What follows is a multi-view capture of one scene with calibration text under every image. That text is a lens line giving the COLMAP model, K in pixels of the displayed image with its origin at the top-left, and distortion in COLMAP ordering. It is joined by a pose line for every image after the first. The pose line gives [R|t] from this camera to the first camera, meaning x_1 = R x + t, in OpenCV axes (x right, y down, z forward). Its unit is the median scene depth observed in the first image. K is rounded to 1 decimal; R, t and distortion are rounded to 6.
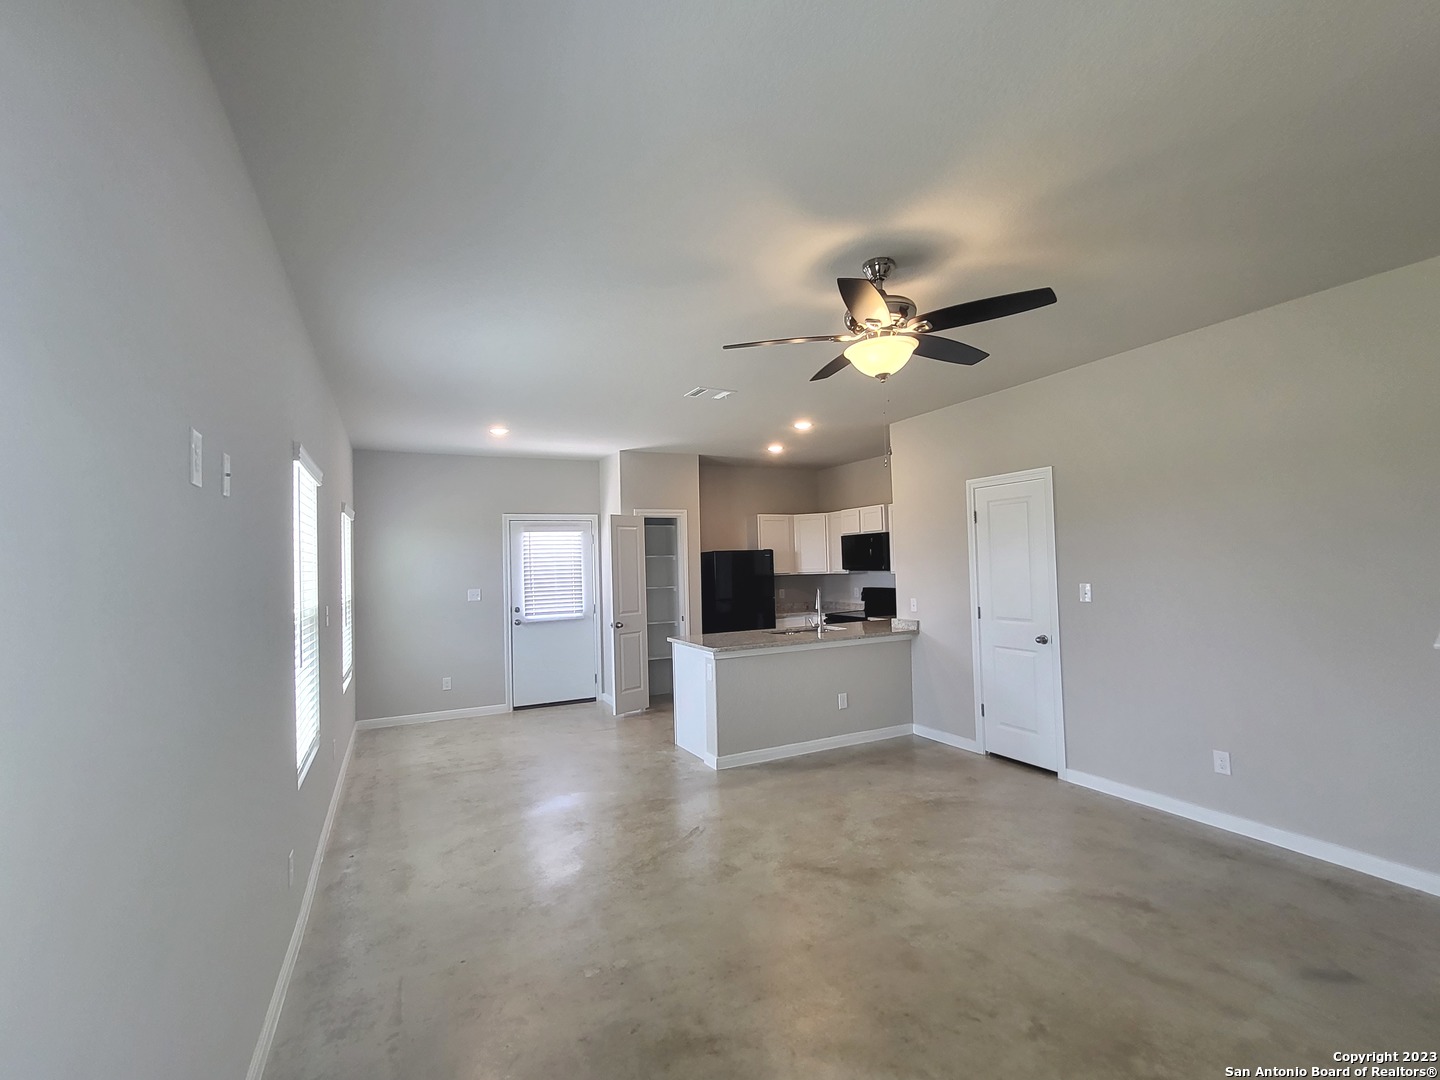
lens RADIAL K [[661.7, 0, 718.6], [0, 661.7, 547.1], [0, 0, 1]] dist [-0.016104, -0.000055]
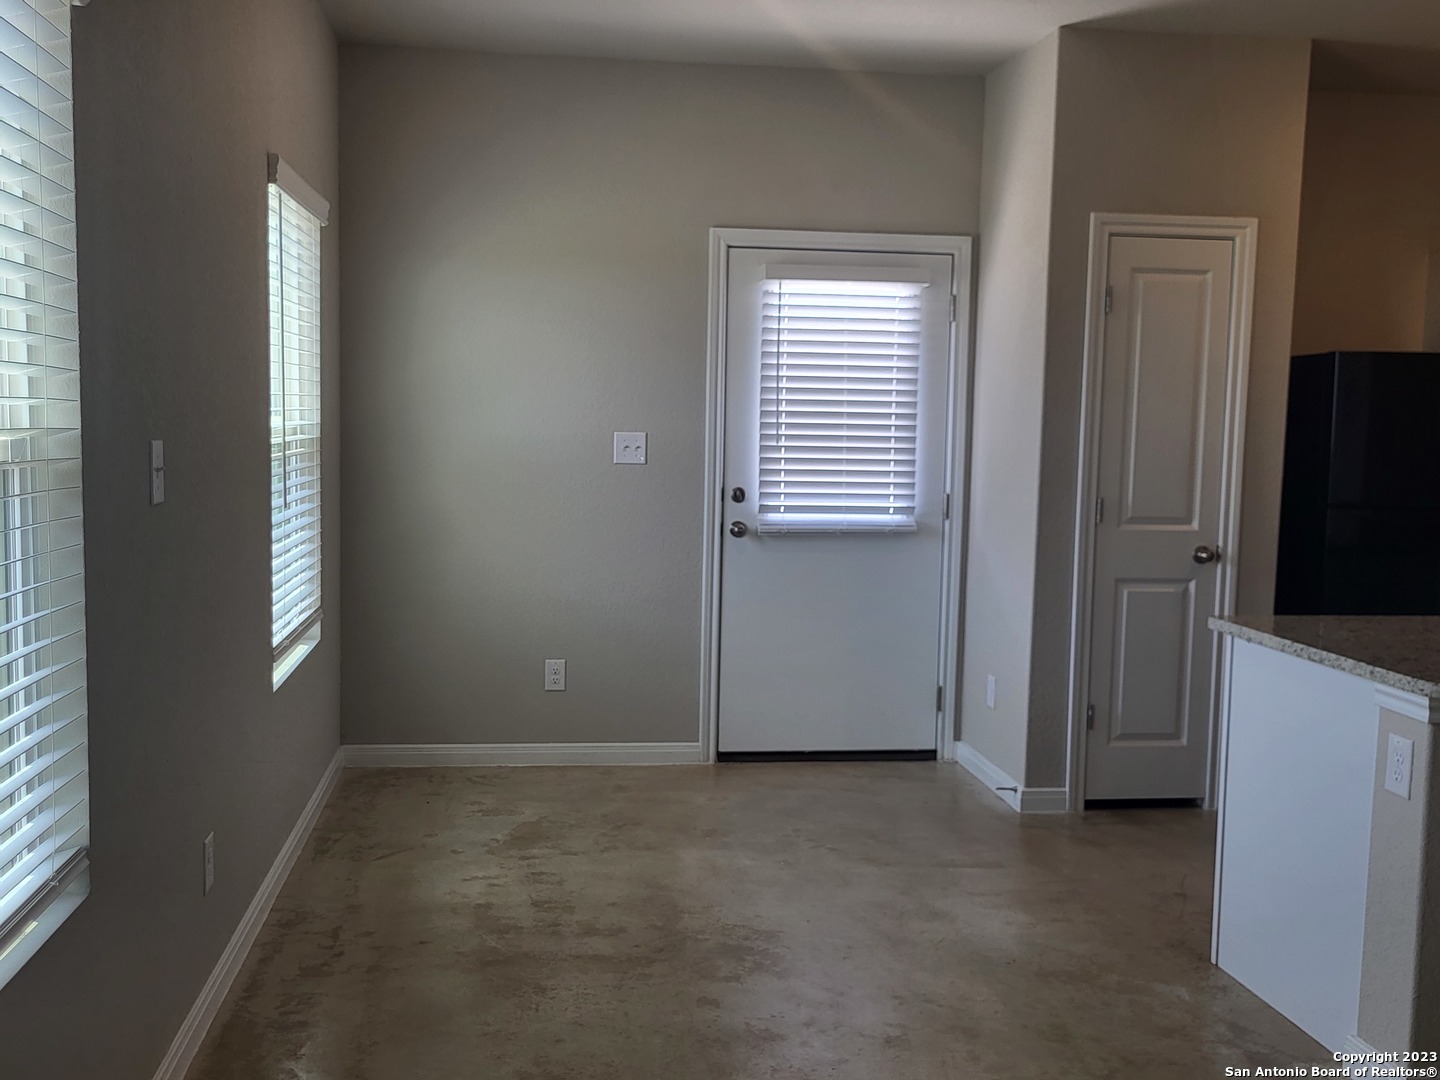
lens RADIAL K [[1265.6, 0, 718.2], [0, 1265.6, 540.0], [0, 0, 1]] dist [0.005316, 0.003494]
pose [[0.949633, 0.076223, -0.303952, -0.118507], [-0.039891, 0.991479, 0.124006, 0.039279], [0.310814, -0.105635, 0.944582, 0.391501]]
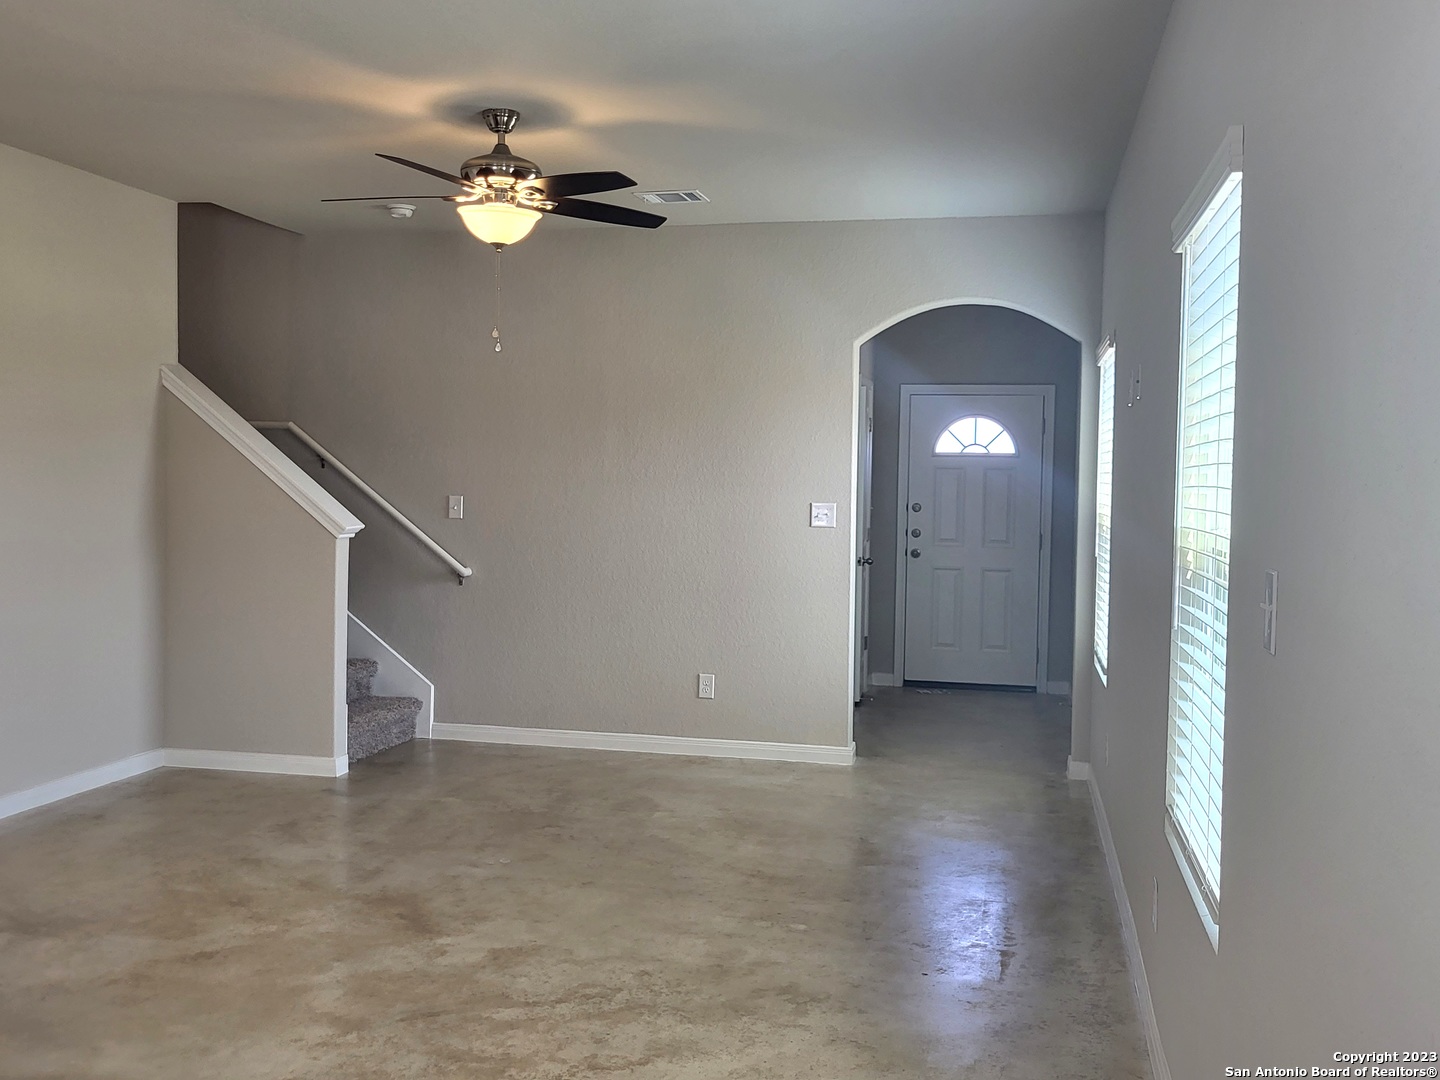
lens RADIAL K [[1265.6, 0, 718.1], [0, 1265.6, 539.8], [0, 0, 1]] dist [0.005316, 0.003494]
pose [[-0.779051, -0.021138, 0.626605, -0.558790], [-0.014485, 0.999772, 0.015717, 0.052124], [-0.626794, 0.003168, -0.779179, 1.149458]]
